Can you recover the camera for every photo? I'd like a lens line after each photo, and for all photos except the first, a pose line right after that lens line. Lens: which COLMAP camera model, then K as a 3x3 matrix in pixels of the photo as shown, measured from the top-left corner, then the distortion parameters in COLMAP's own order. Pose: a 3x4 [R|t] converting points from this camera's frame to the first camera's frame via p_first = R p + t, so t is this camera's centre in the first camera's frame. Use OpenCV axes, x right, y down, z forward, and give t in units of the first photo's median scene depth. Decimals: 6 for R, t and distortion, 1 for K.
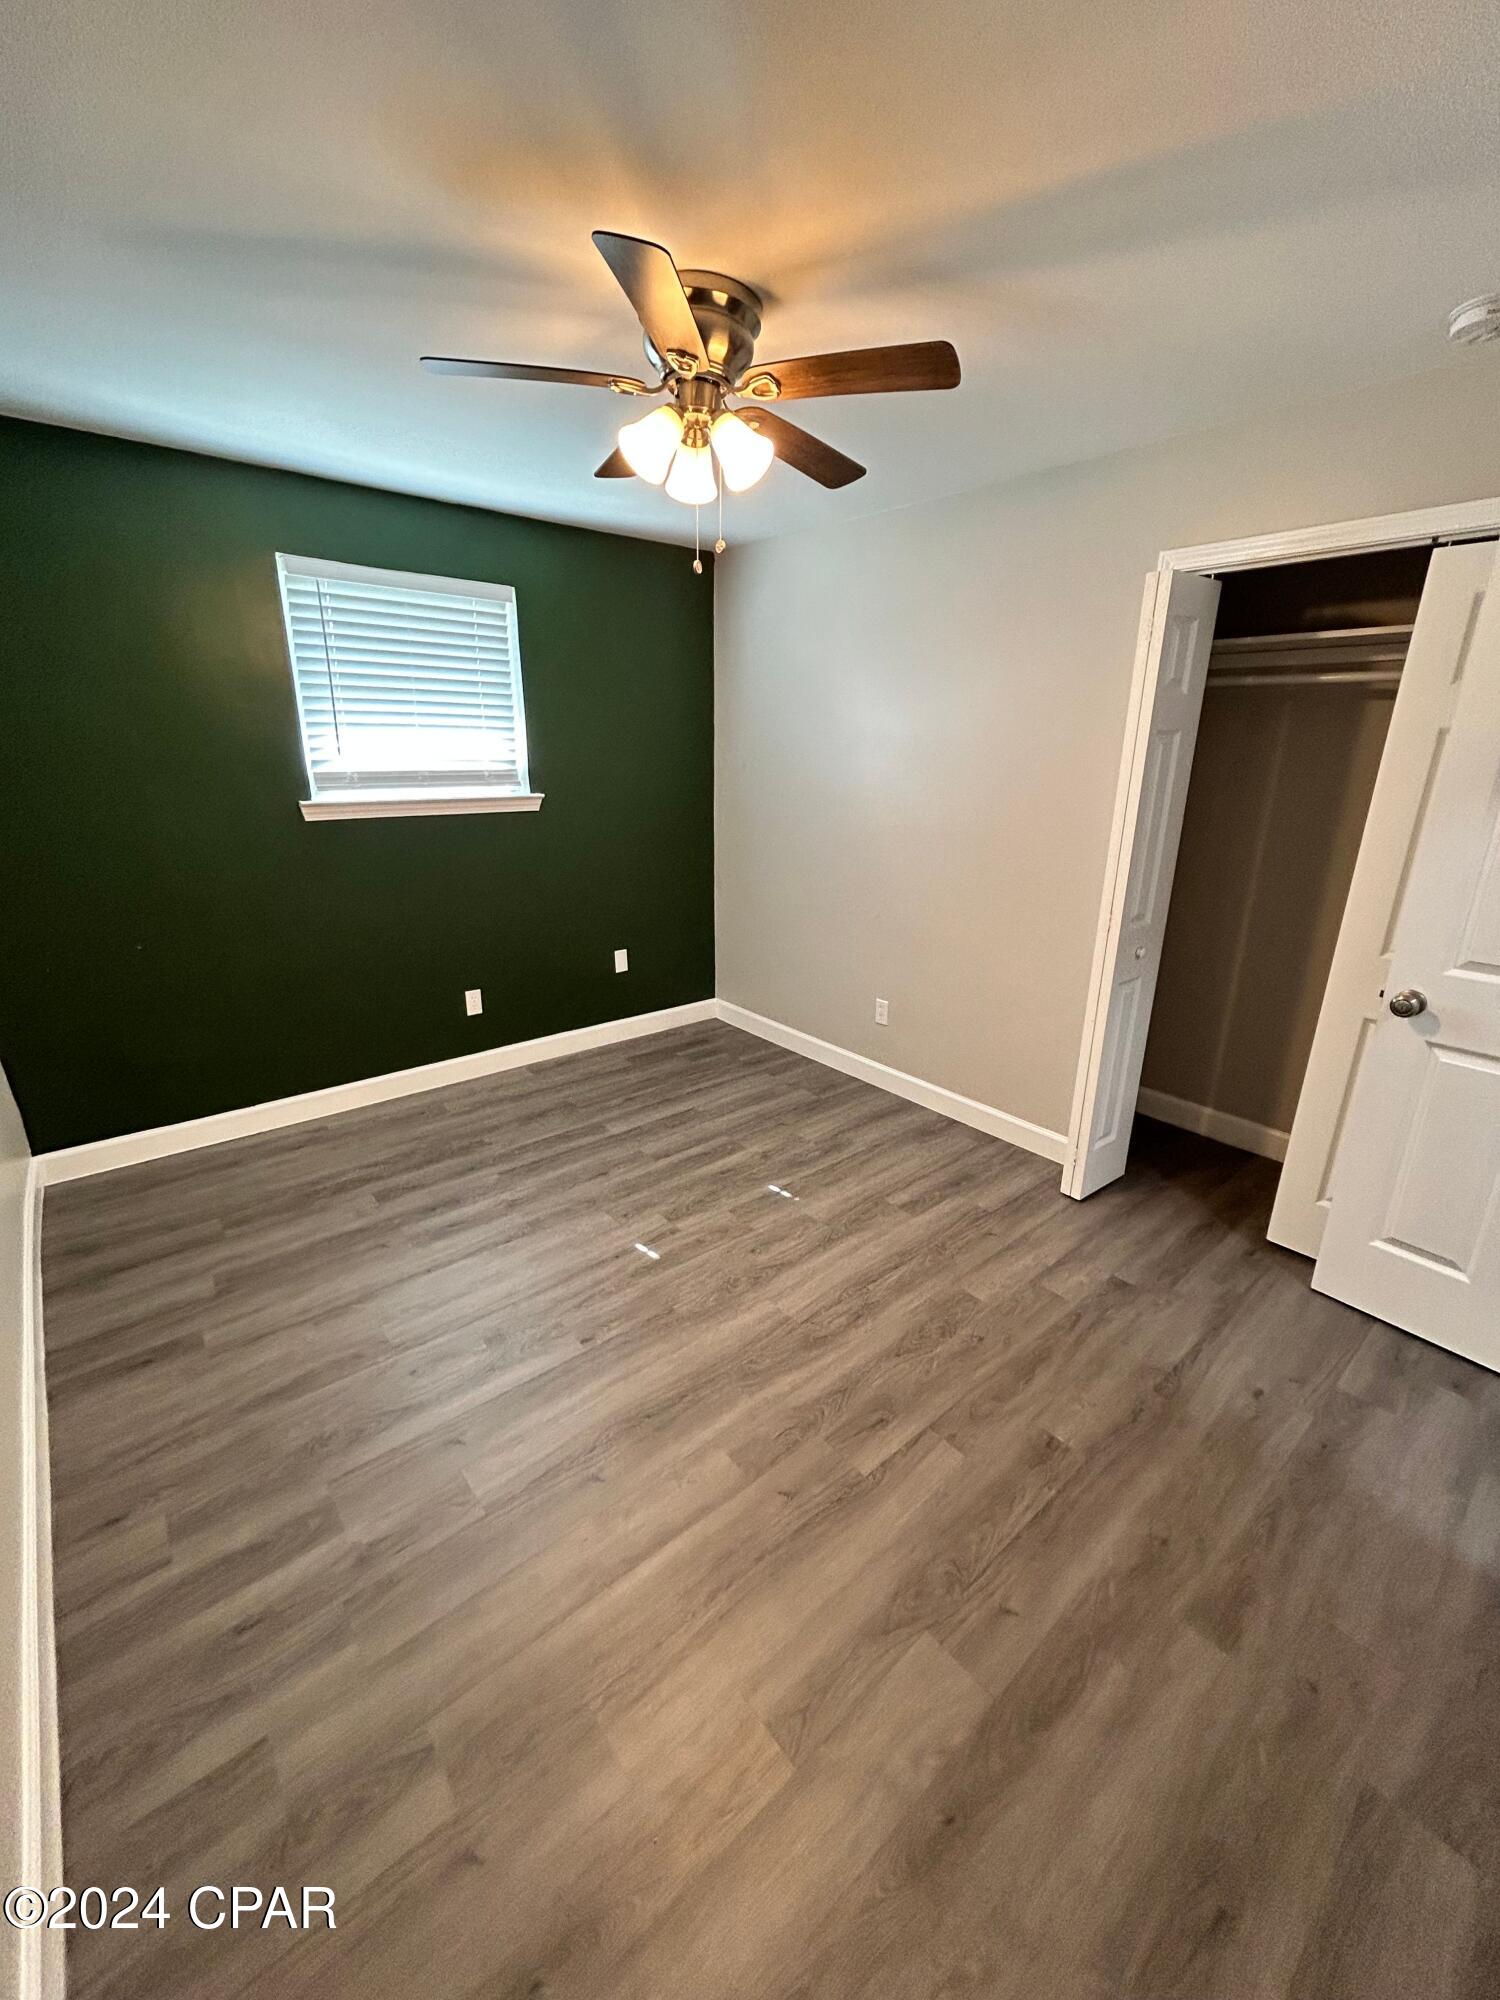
lens RADIAL K [[815.1, 0, 750.8], [0, 815.1, 986.3], [0, 0, 1]] dist [-0.000707, 0.002660]
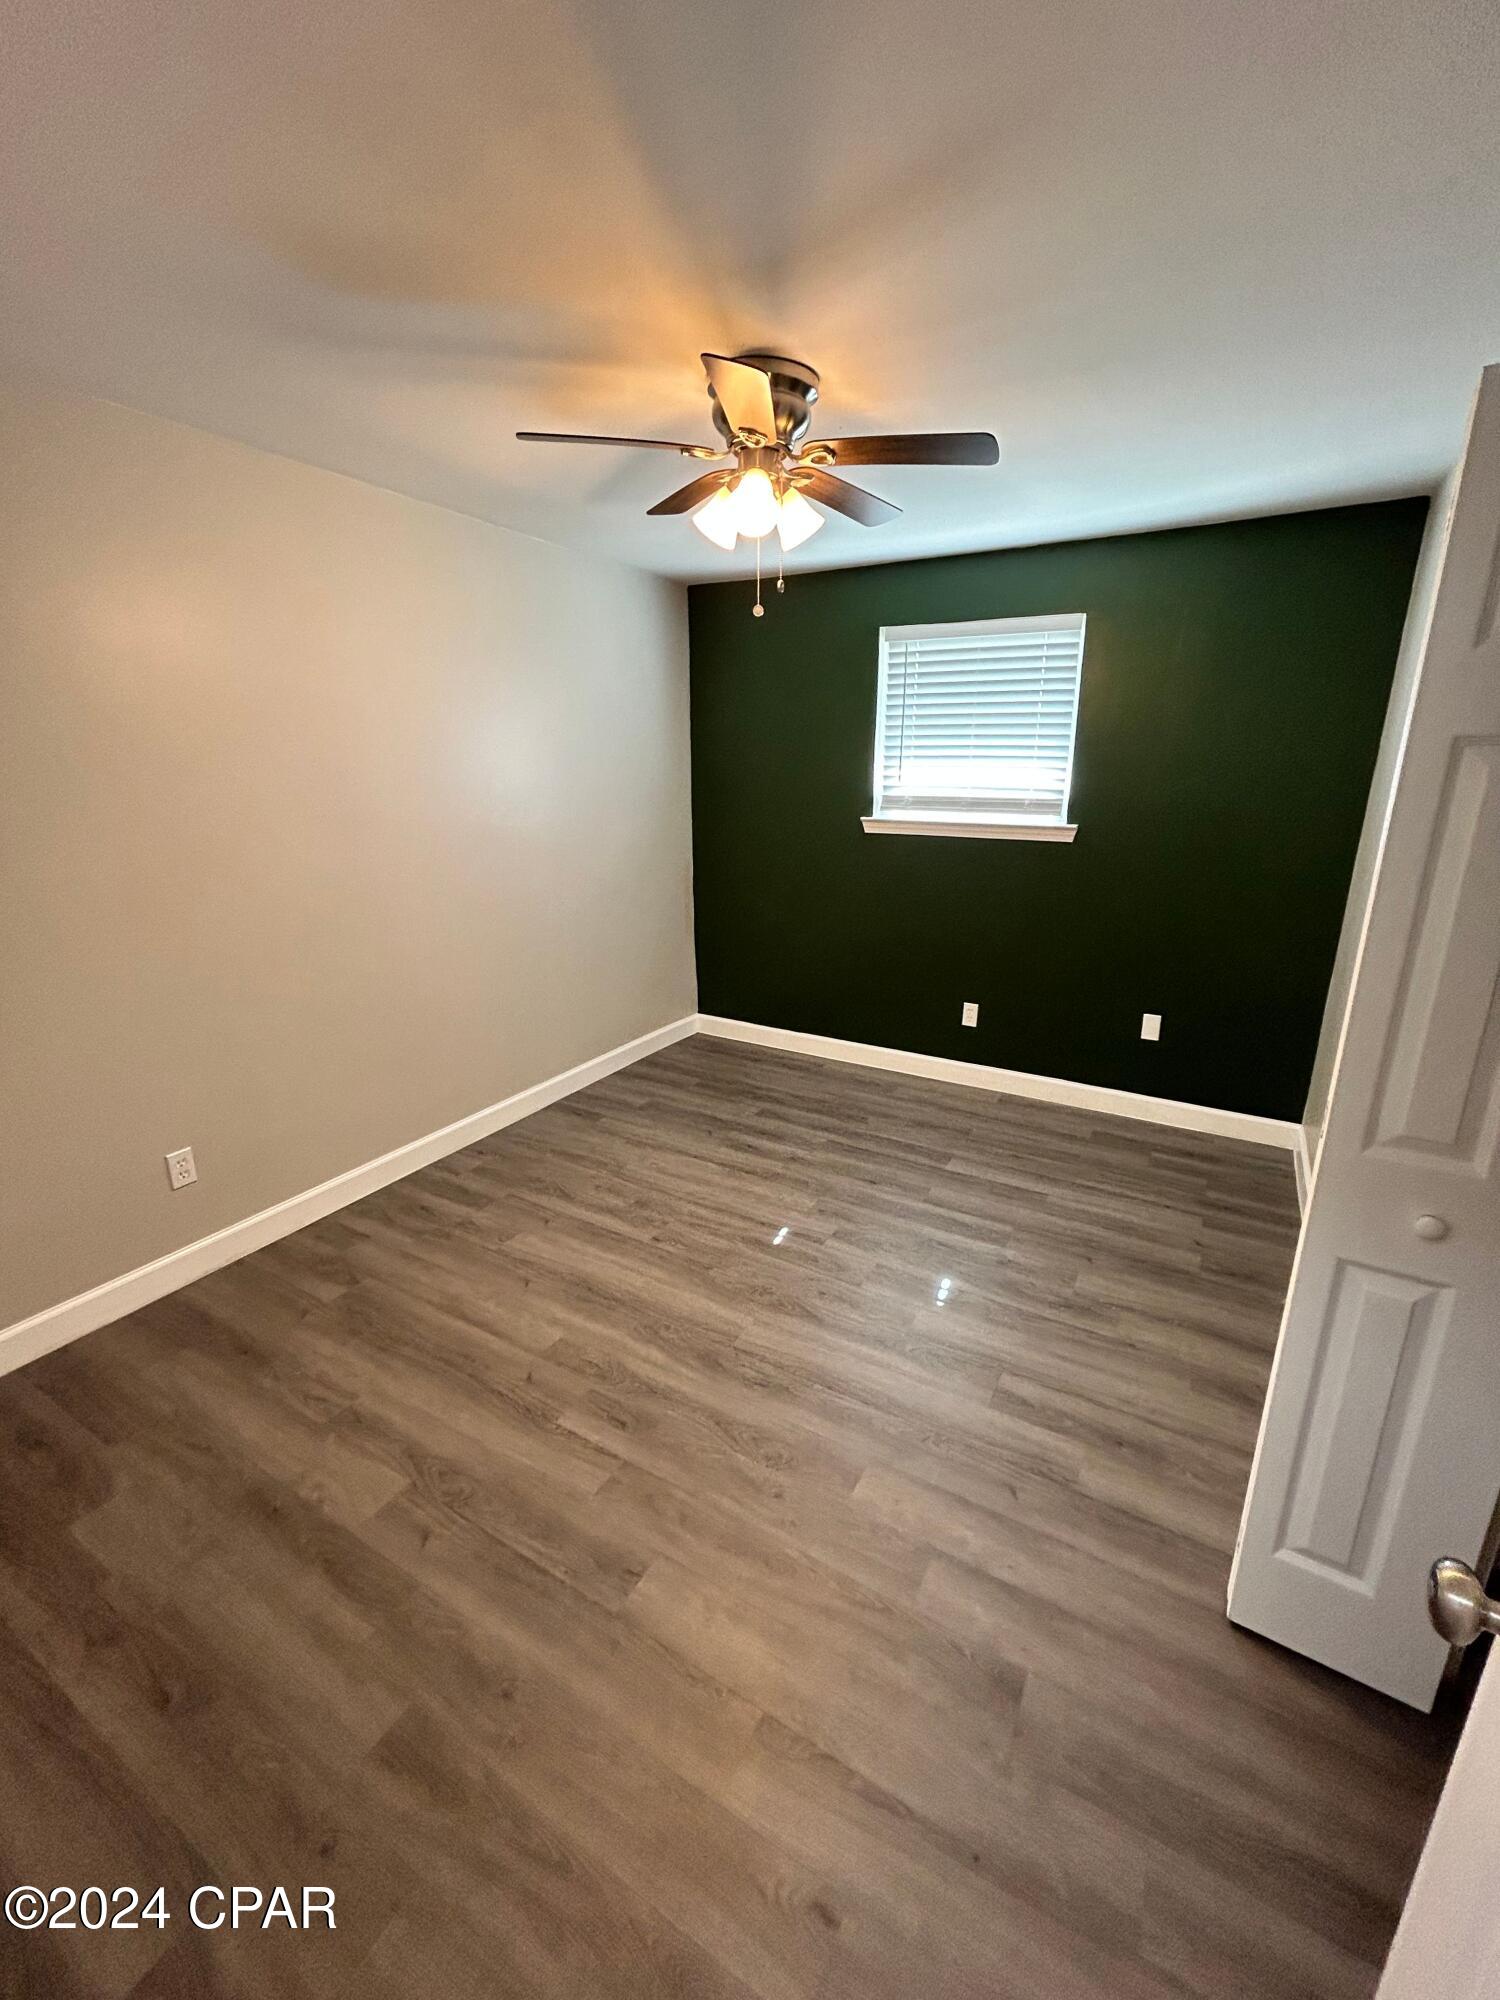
lens RADIAL K [[815.1, 0, 755.3], [0, 815.1, 986.0], [0, 0, 1]] dist [-0.000707, 0.002660]
pose [[0.338121, 0.236699, -0.910850, 0.700696], [-0.272608, 0.950993, 0.145935, -0.126535], [0.900755, 0.198961, 0.386077, 0.444941]]
